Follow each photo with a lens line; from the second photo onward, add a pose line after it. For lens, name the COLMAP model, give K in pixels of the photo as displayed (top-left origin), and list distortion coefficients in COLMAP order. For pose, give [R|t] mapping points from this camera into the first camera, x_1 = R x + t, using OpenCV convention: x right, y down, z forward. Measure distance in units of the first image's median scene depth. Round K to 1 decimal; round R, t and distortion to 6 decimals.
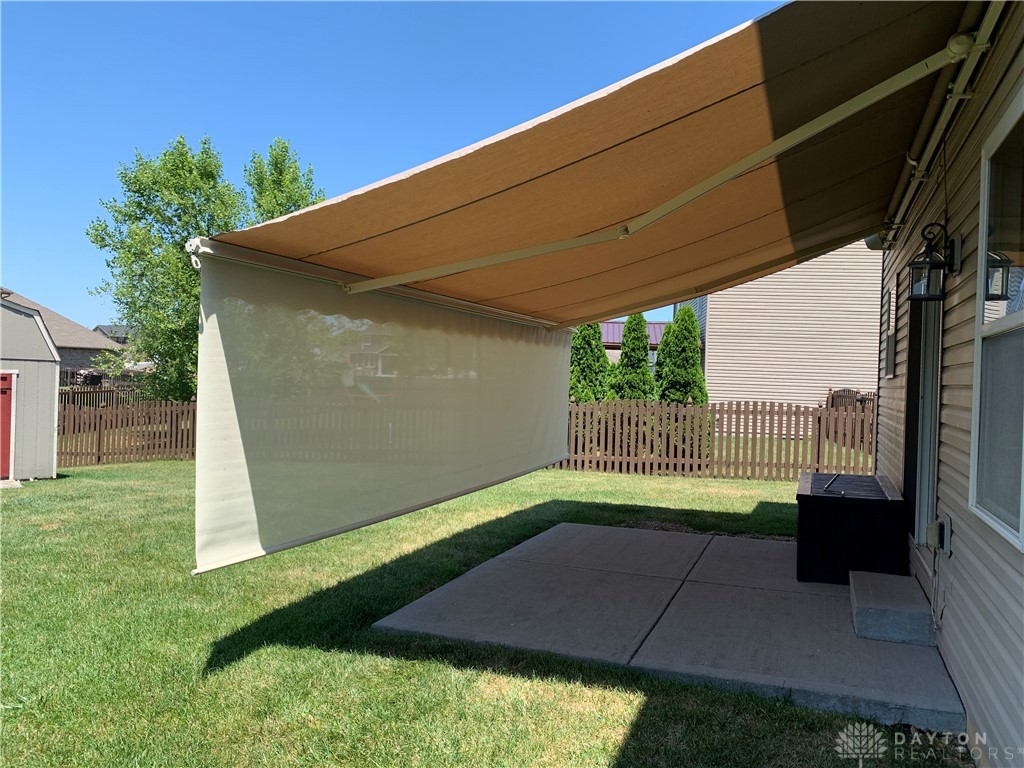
lens RADIAL K [[786.3, 0, 512.0], [0, 786.3, 384.0], [0, 0, 1]] dist [0.049561, -0.000520]
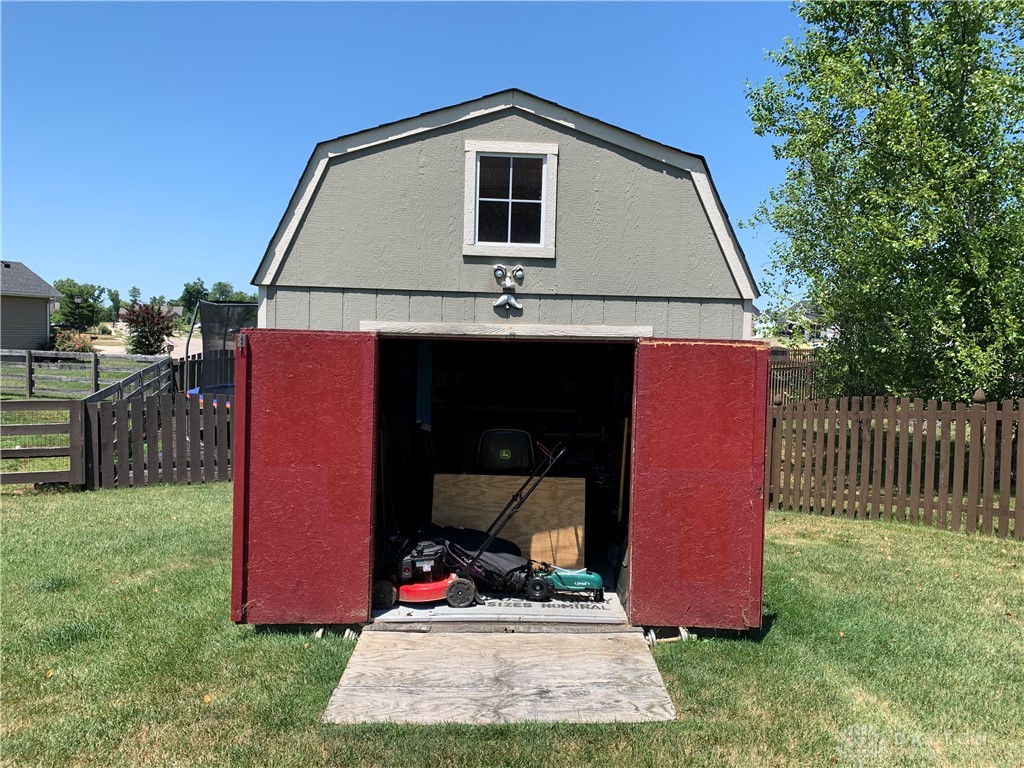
lens RADIAL K [[789.9, 0, 513.3], [0, 789.9, 365.1], [0, 0, 1]] dist [0.040382, 0.000021]
pose [[0.755657, 0.011319, -0.654870, -0.421504], [-0.004646, 0.999918, 0.011922, -0.004324], [0.654951, -0.005967, 0.755648, 0.675740]]
